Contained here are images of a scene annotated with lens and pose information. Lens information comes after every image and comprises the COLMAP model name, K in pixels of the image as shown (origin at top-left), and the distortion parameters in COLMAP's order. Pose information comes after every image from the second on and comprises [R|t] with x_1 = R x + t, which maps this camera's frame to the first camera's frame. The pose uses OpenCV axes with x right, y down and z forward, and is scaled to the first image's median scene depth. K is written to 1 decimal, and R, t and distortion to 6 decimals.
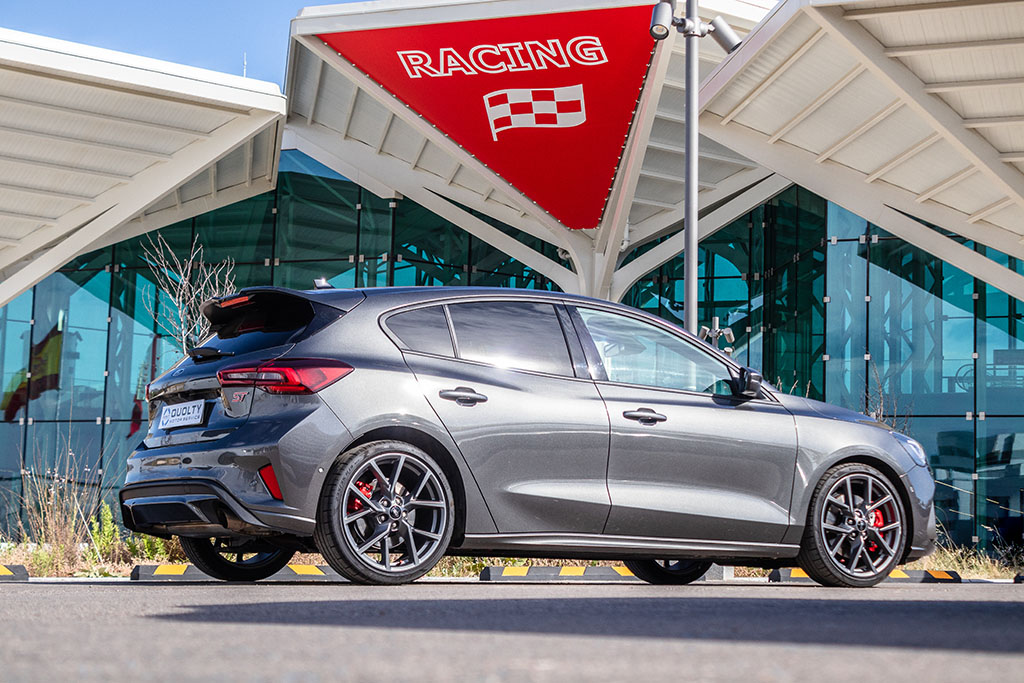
lens RADIAL K [[2058.8, 0, 513.9], [0, 2058.8, 324.4], [0, 0, 1]] dist [0.025820, 0.128219]
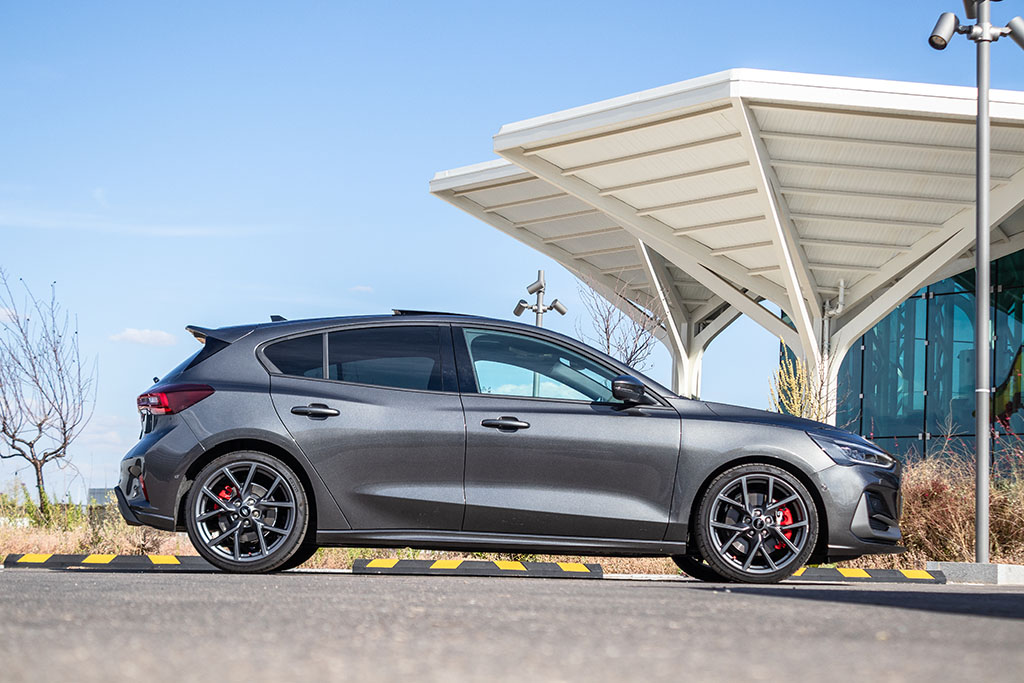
lens RADIAL K [[1959.2, 0, 527.3], [0, 1959.2, 339.2], [0, 0, 1]] dist [0.011692, -0.160298]
pose [[0.868523, -0.046007, -0.493509, 0.563646], [0.045006, 0.998890, -0.013914, 0.013474], [0.493601, -0.010126, 0.869630, 0.089763]]
